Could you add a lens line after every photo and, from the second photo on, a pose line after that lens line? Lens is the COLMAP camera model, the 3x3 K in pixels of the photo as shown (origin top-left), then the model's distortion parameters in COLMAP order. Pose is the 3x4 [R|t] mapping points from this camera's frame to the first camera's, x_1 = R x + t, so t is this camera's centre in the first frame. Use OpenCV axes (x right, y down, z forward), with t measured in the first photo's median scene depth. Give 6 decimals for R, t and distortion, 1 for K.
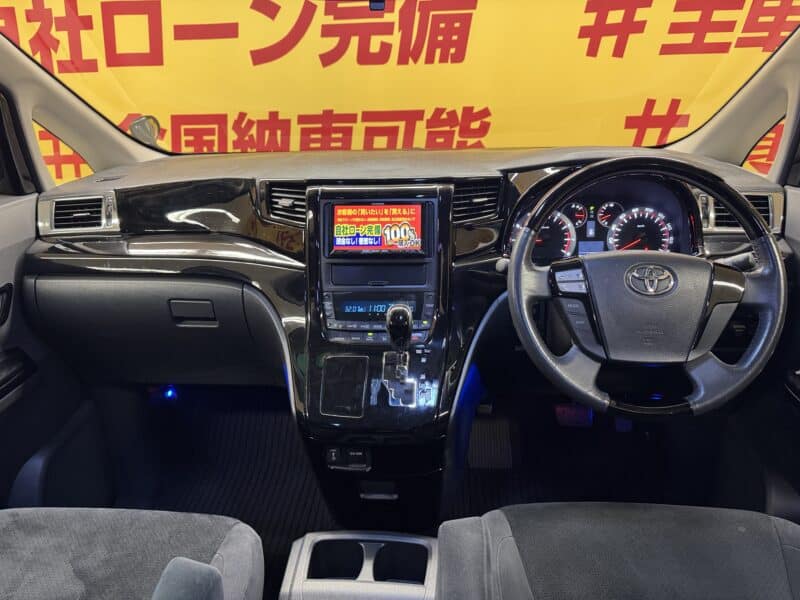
lens RADIAL K [[575.8, 0, 392.7], [0, 575.8, 301.1], [0, 0, 1]] dist [0.033100, -0.050240]
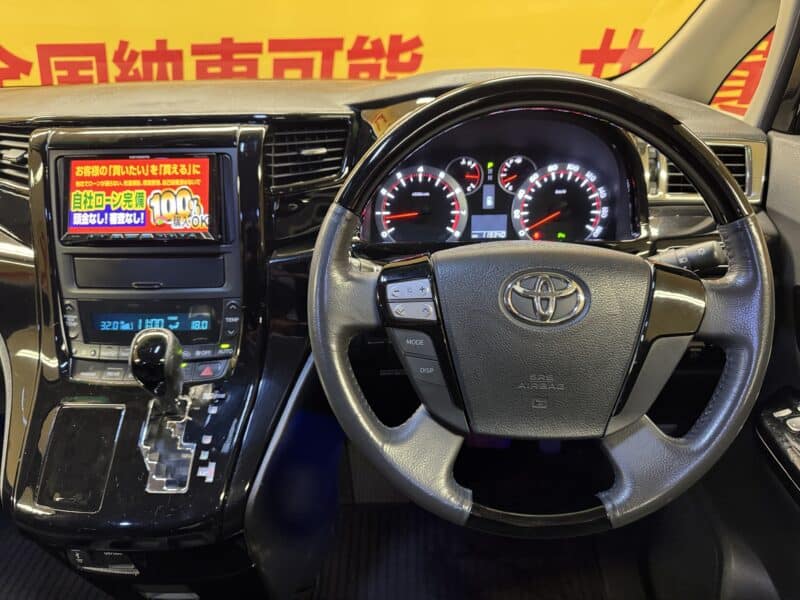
lens RADIAL K [[579.4, 0, 398.1], [0, 579.4, 308.9], [0, 0, 1]] dist [0.063267, -0.108901]
pose [[0.998062, -0.013712, 0.060700, 0.194818], [0.007904, 0.995455, 0.094902, -0.059494], [-0.061725, -0.094239, 0.993634, 0.319752]]
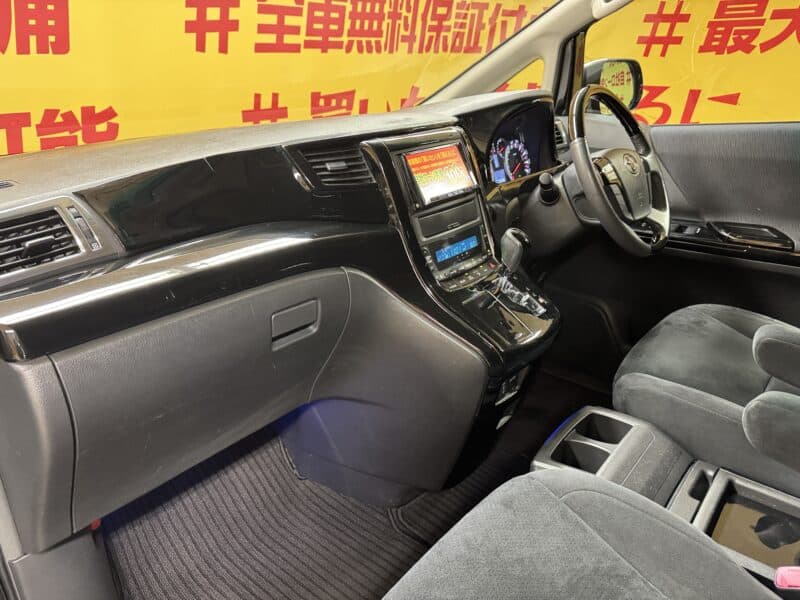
lens RADIAL K [[556.1, 0, 400.5], [0, 556.1, 325.5], [0, 0, 1]] dist [-0.006029, -0.008247]
pose [[0.573932, -0.325173, 0.751574, -0.816055], [0.315489, 0.934738, 0.163500, -0.052848], [-0.755691, 0.143275, 0.639065, 0.433643]]
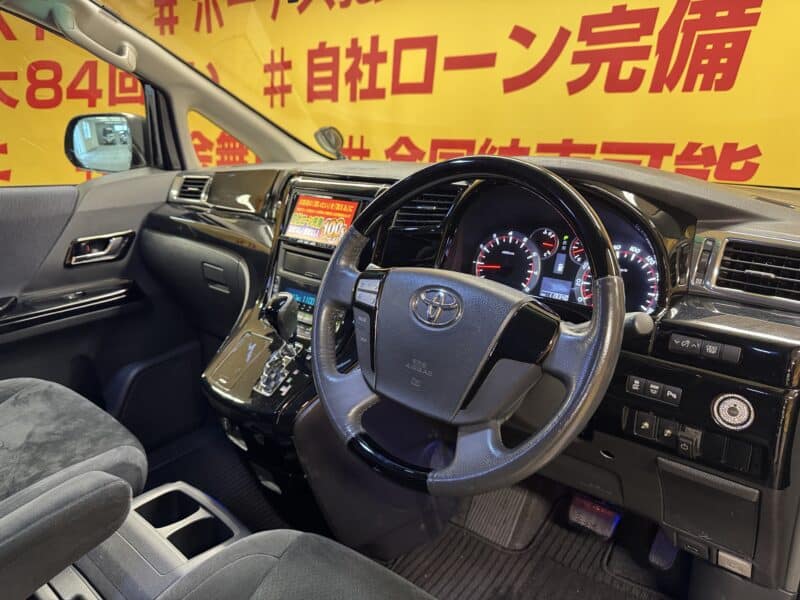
lens RADIAL K [[575.8, 0, 392.7], [0, 575.8, 301.1], [0, 0, 1]] dist [0.033100, -0.050240]
pose [[0.808370, 0.202489, -0.552753, 0.607153], [-0.239525, 0.970875, 0.005367, -0.024735], [0.537741, 0.128060, 0.833328, 0.229393]]
